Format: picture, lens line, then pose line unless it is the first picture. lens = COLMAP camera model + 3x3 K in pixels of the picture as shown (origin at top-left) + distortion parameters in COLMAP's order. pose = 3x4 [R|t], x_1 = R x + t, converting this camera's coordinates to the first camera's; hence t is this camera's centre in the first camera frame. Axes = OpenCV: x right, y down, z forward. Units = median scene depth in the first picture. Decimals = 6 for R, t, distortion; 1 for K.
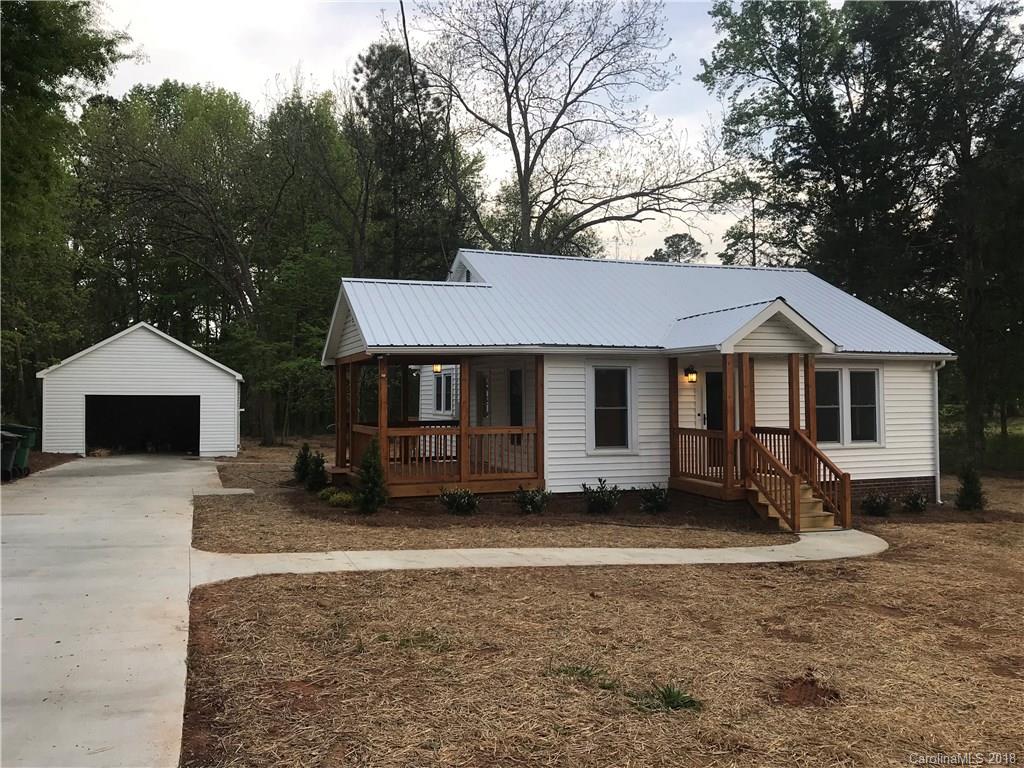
lens RADIAL K [[844.6, 0, 498.0], [0, 844.6, 382.8], [0, 0, 1]] dist [0.013257, -0.004223]
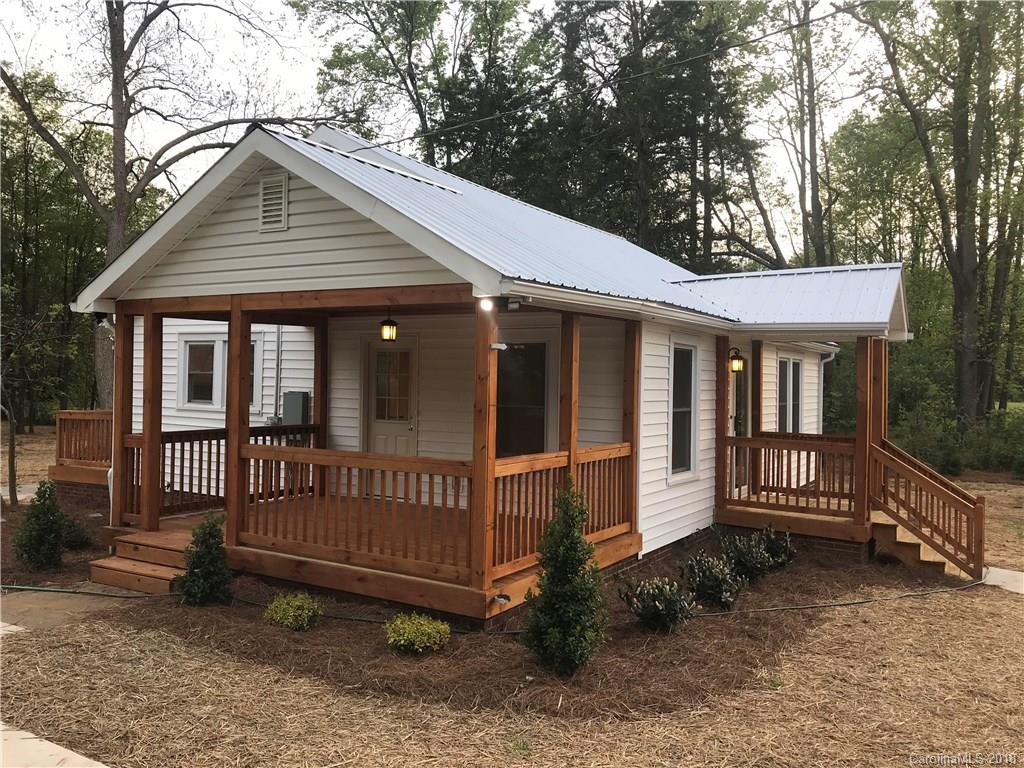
lens RADIAL K [[844.6, 0, 498.0], [0, 844.6, 382.8], [0, 0, 1]] dist [0.013257, -0.004223]
pose [[0.787704, 0.019511, 0.615745, -0.131926], [-0.038535, 0.999102, 0.017639, 0.001526], [-0.614848, -0.037622, 0.787748, 0.200439]]
